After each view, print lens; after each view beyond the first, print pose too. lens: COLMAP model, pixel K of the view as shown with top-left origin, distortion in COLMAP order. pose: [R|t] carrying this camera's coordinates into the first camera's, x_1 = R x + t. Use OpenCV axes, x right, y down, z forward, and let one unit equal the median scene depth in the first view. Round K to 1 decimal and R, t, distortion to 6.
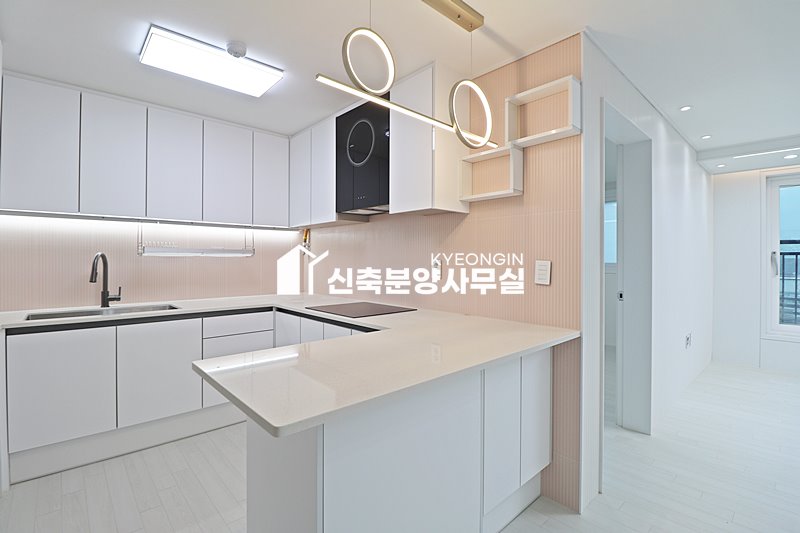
lens RADIAL K [[368.8, 0, 400.0], [0, 368.8, 258.2], [0, 0, 1]] dist [0.000595, -0.013428]
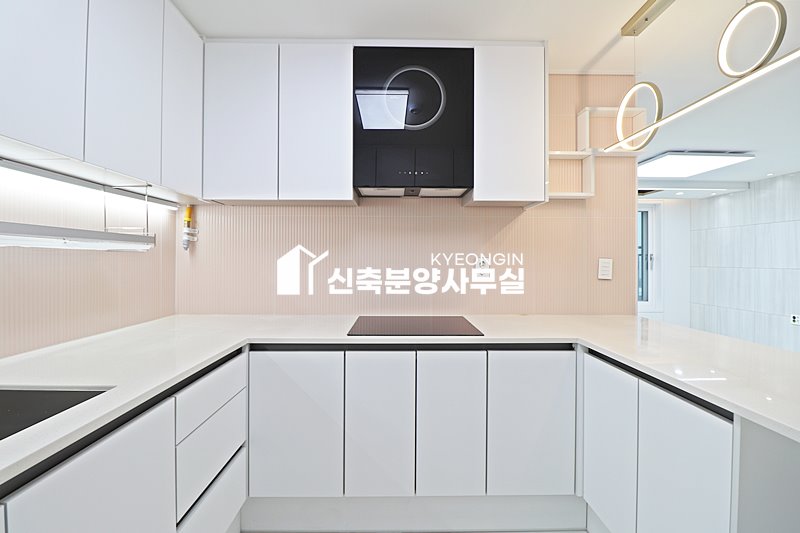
lens RADIAL K [[368.8, 0, 400.0], [0, 368.8, 258.2], [0, 0, 1]] dist [0.000595, -0.013428]
pose [[0.664366, 0.003811, 0.747397, -0.666394], [-0.003591, 0.999992, -0.001906, 0.007237], [-0.747399, -0.001417, 0.664374, 0.528416]]
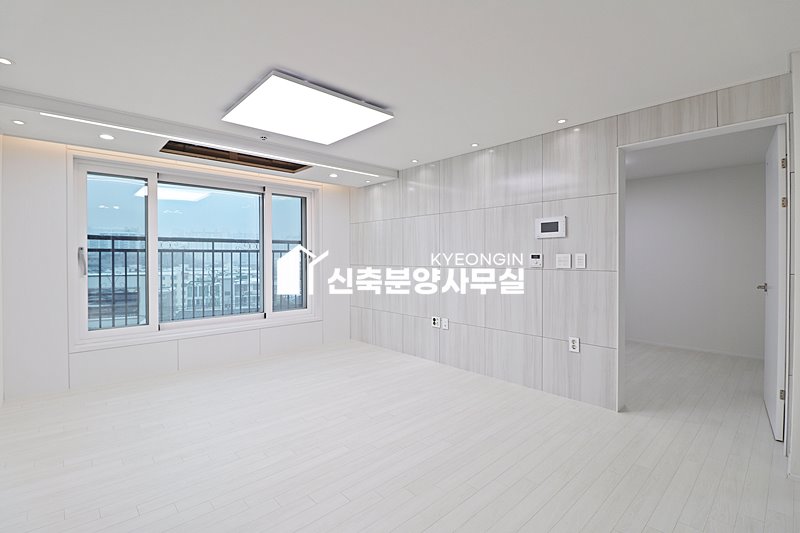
lens RADIAL K [[368.8, 0, 400.0], [0, 368.8, 258.2], [0, 0, 1]] dist [0.000595, -0.013428]
pose [[-0.001868, -0.002307, 0.999996, 0.284583], [-0.000736, 0.999997, 0.002305, 0.006670], [-0.999998, -0.000731, -0.001870, 0.419278]]
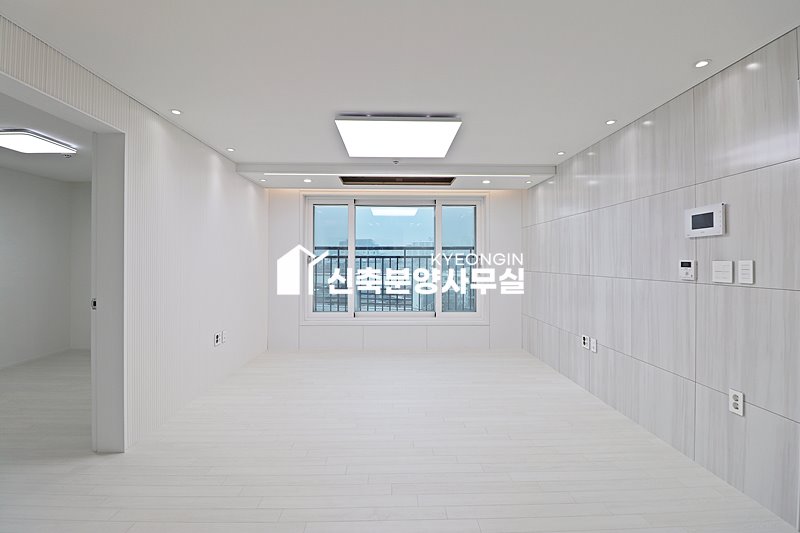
lens RADIAL K [[368.8, 0, 400.0], [0, 368.8, 258.2], [0, 0, 1]] dist [0.000595, -0.013428]
pose [[0.660893, 0.007001, 0.750447, 0.448764], [-0.003526, 0.999974, -0.006224, -0.003512], [-0.750472, 0.001468, 0.660901, -0.132882]]
